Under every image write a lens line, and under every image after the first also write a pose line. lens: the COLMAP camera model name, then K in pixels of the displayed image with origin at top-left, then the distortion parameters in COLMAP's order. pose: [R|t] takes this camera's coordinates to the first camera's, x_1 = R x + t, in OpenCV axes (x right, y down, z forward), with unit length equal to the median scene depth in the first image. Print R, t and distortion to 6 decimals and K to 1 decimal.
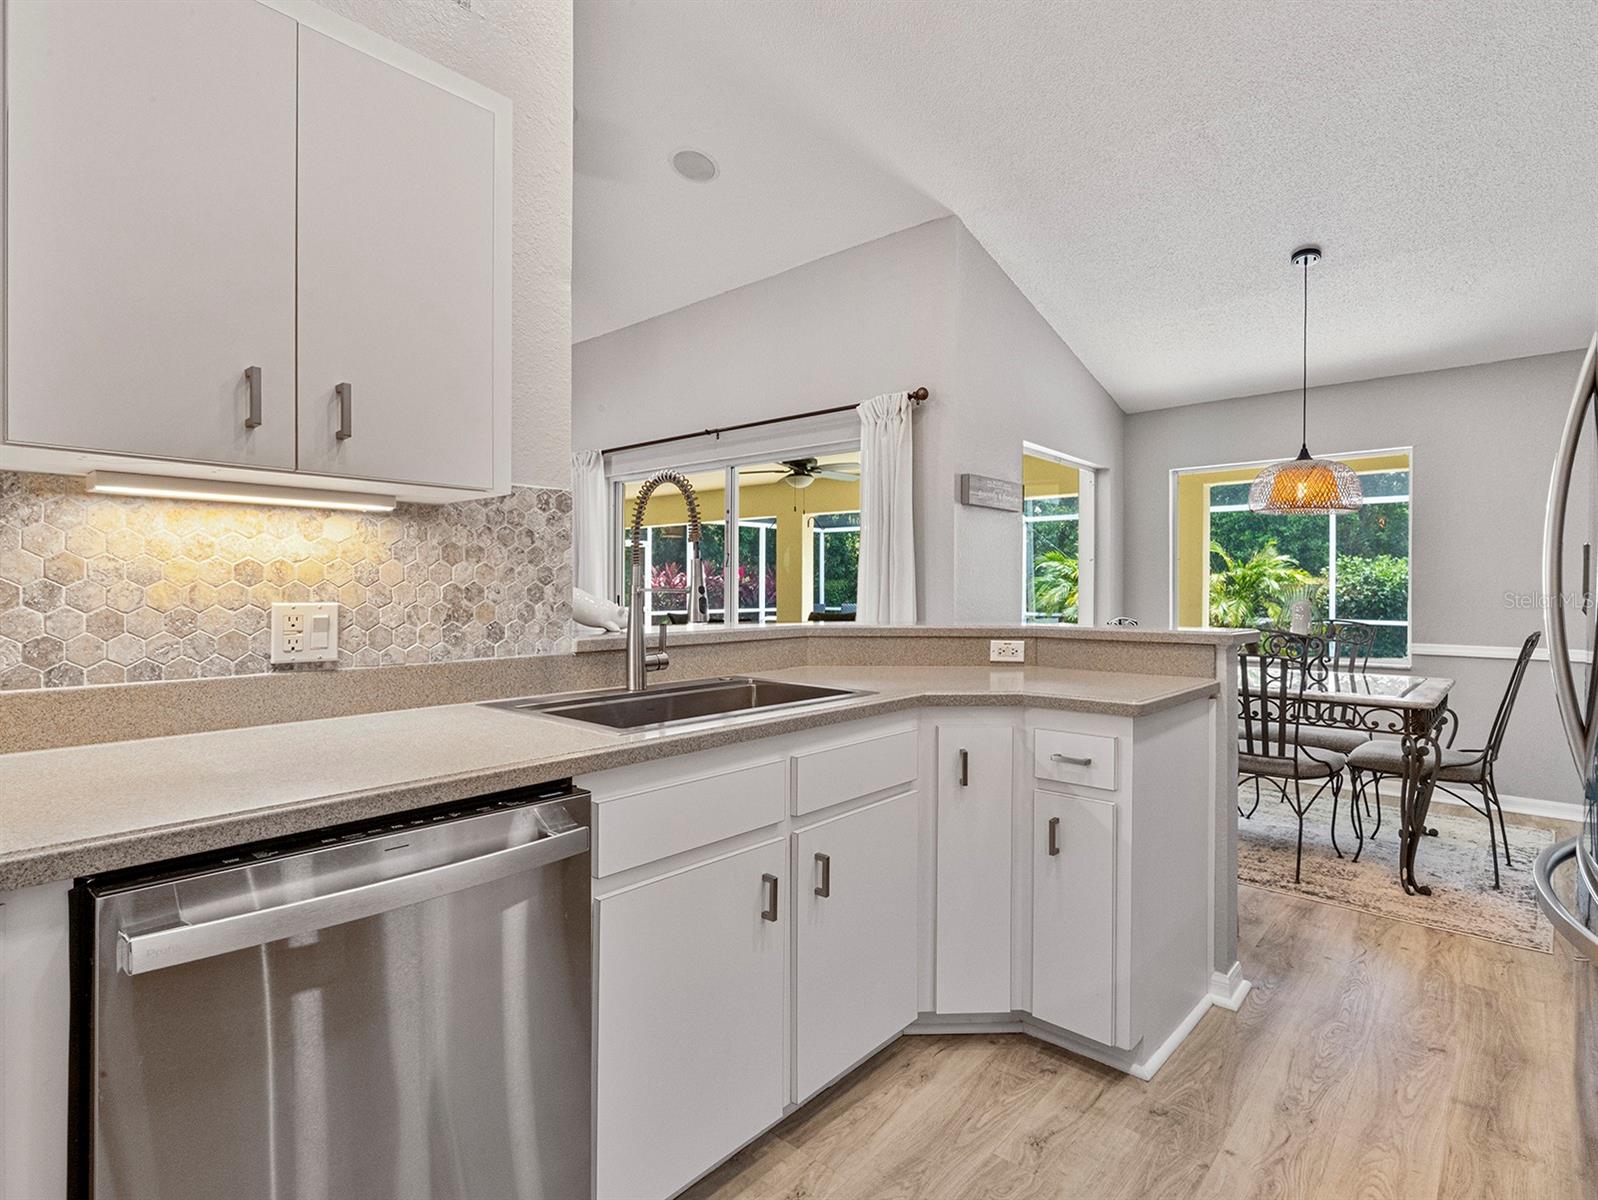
lens RADIAL K [[818.1, 0, 796.2], [0, 818.1, 591.4], [0, 0, 1]] dist [-0.008337, 0.005494]
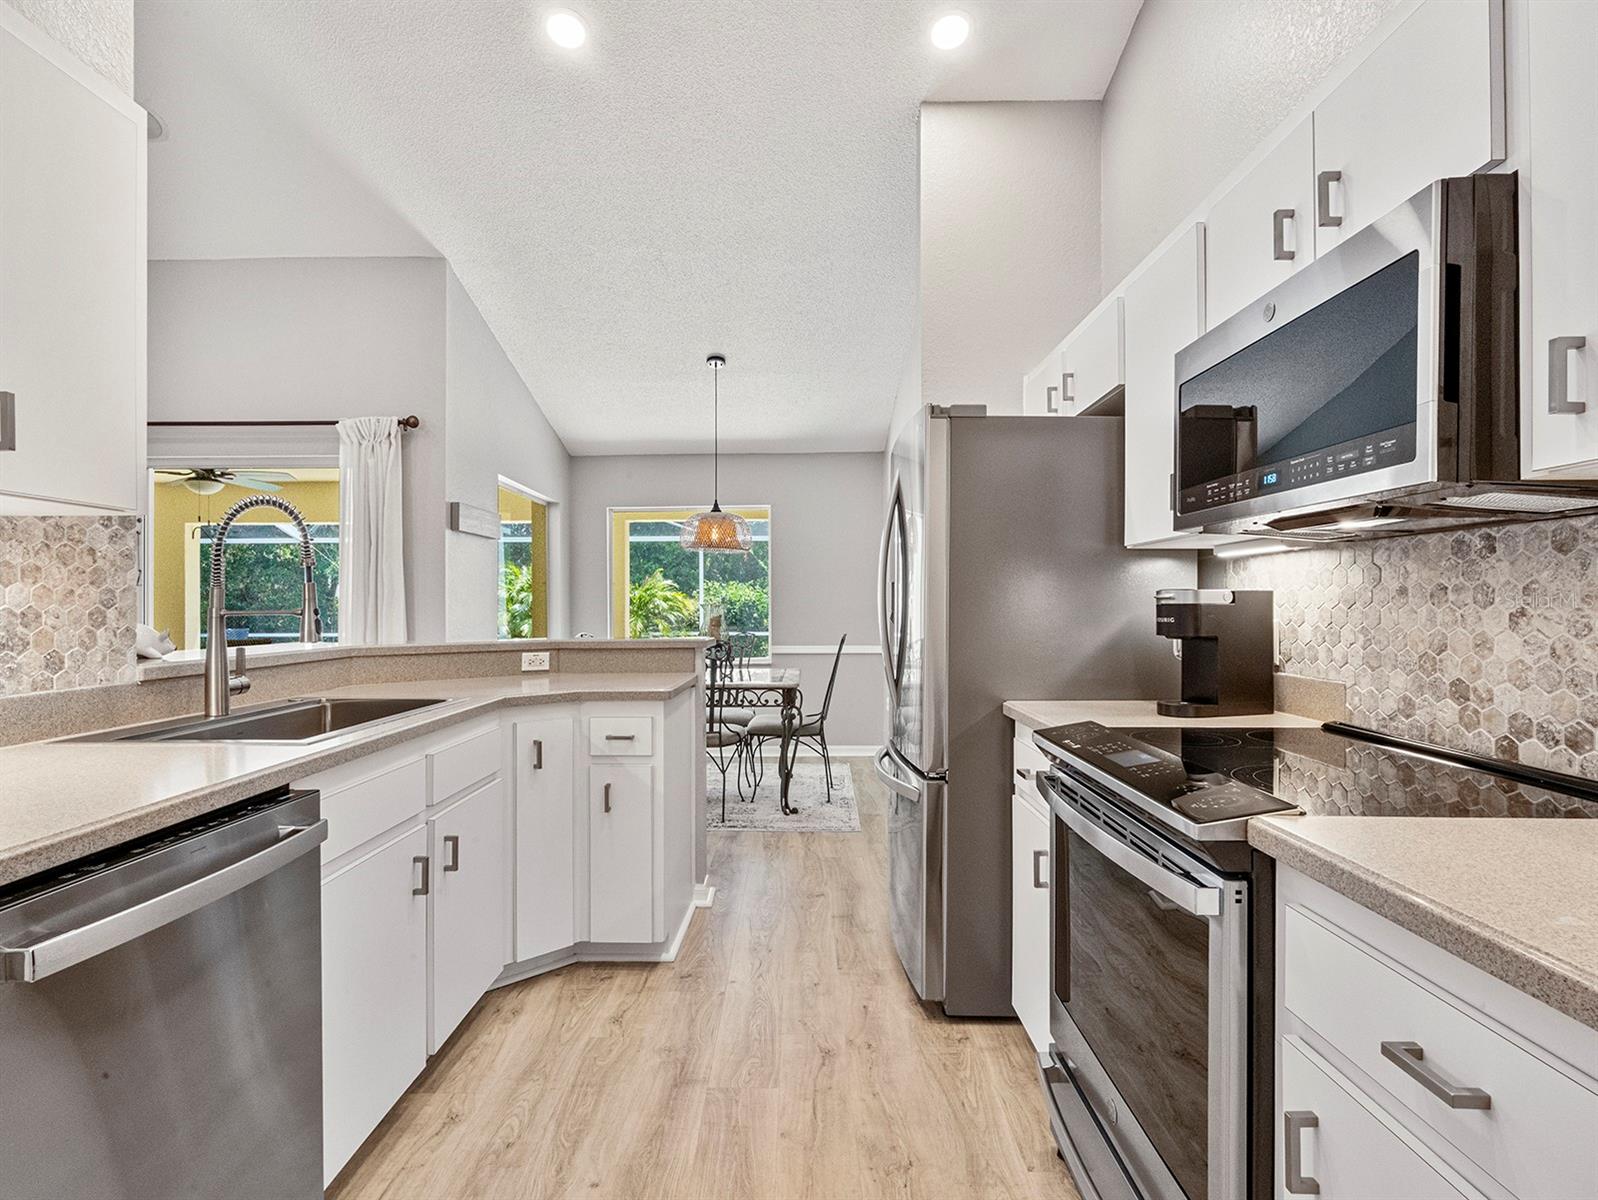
lens RADIAL K [[818.1, 0, 797.4], [0, 818.1, 601.8], [0, 0, 1]] dist [-0.008337, 0.005494]
pose [[0.749262, -0.001773, 0.662272, -0.281671], [0.009445, 0.999923, -0.008009, -0.000615], [-0.662207, 0.012256, 0.749221, -0.162842]]
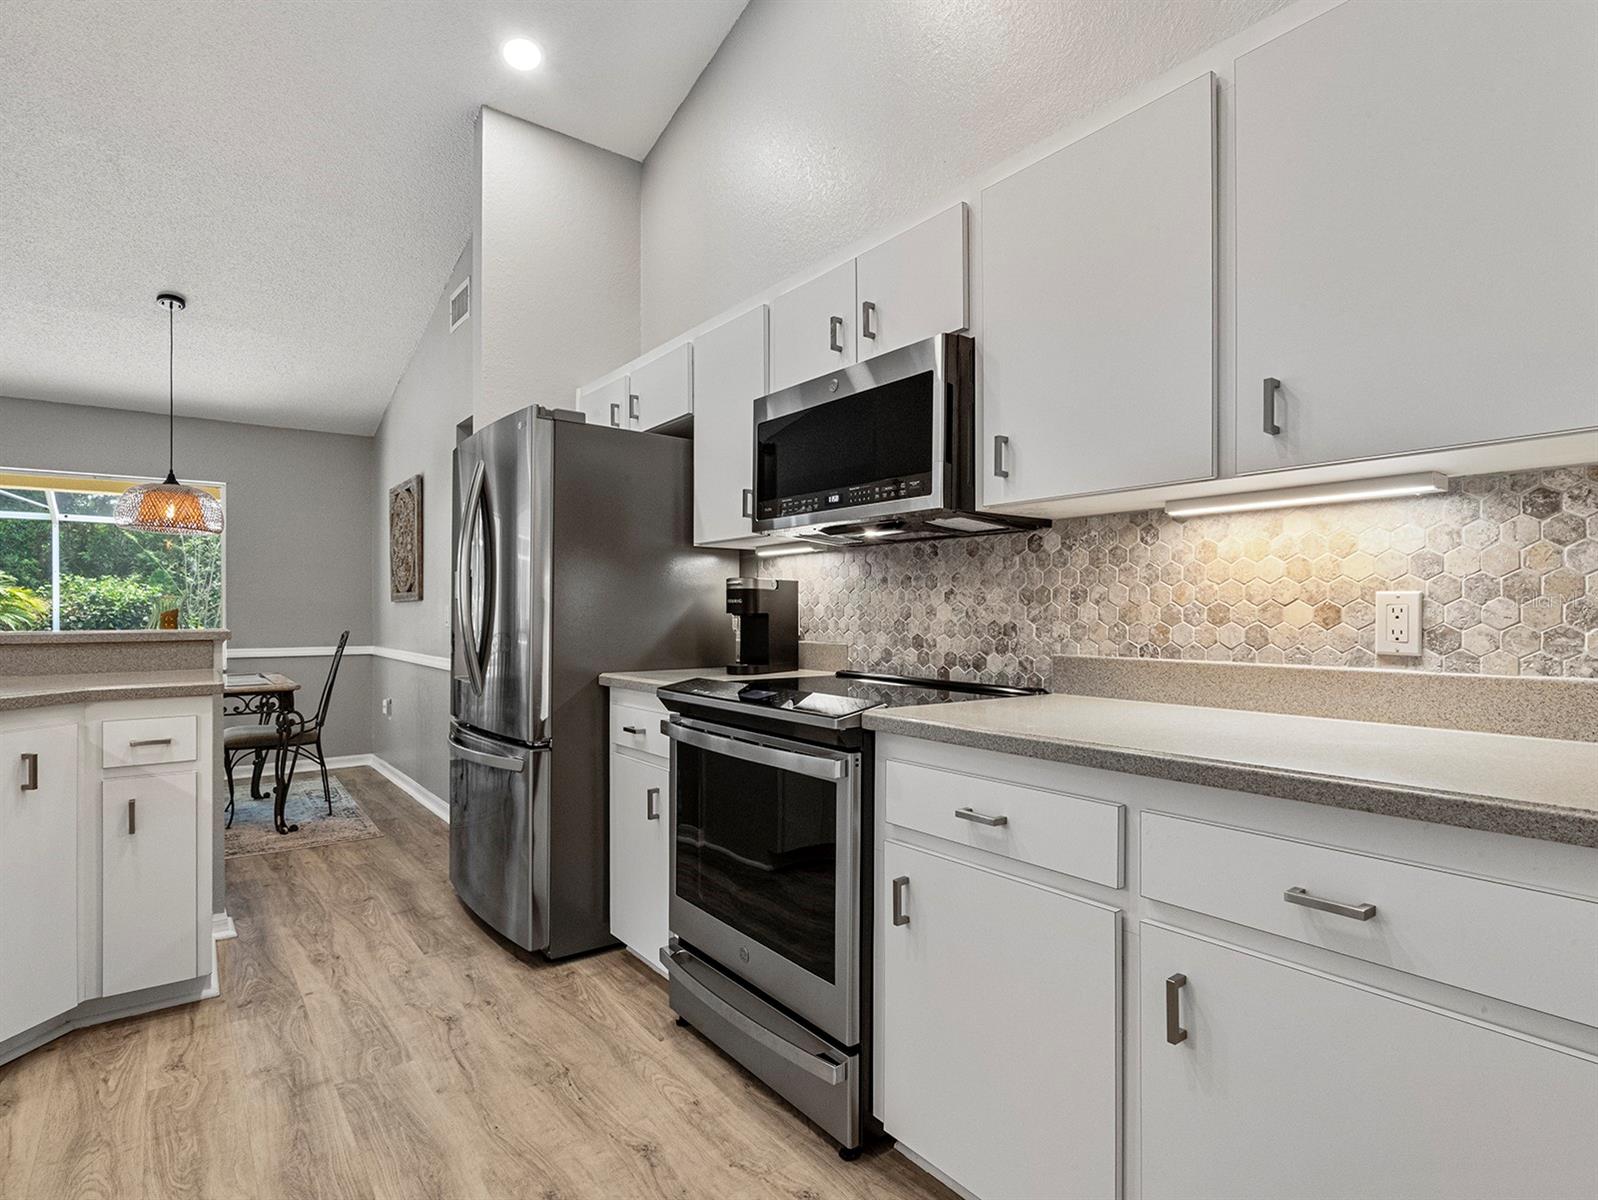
lens RADIAL K [[818.1, 0, 799.0], [0, 818.1, 609.4], [0, 0, 1]] dist [-0.008337, 0.005494]
pose [[0.180876, -0.000465, 0.983506, -0.514424], [0.008880, 0.999960, -0.001161, 0.029341], [-0.983466, 0.008944, 0.180873, -0.061960]]
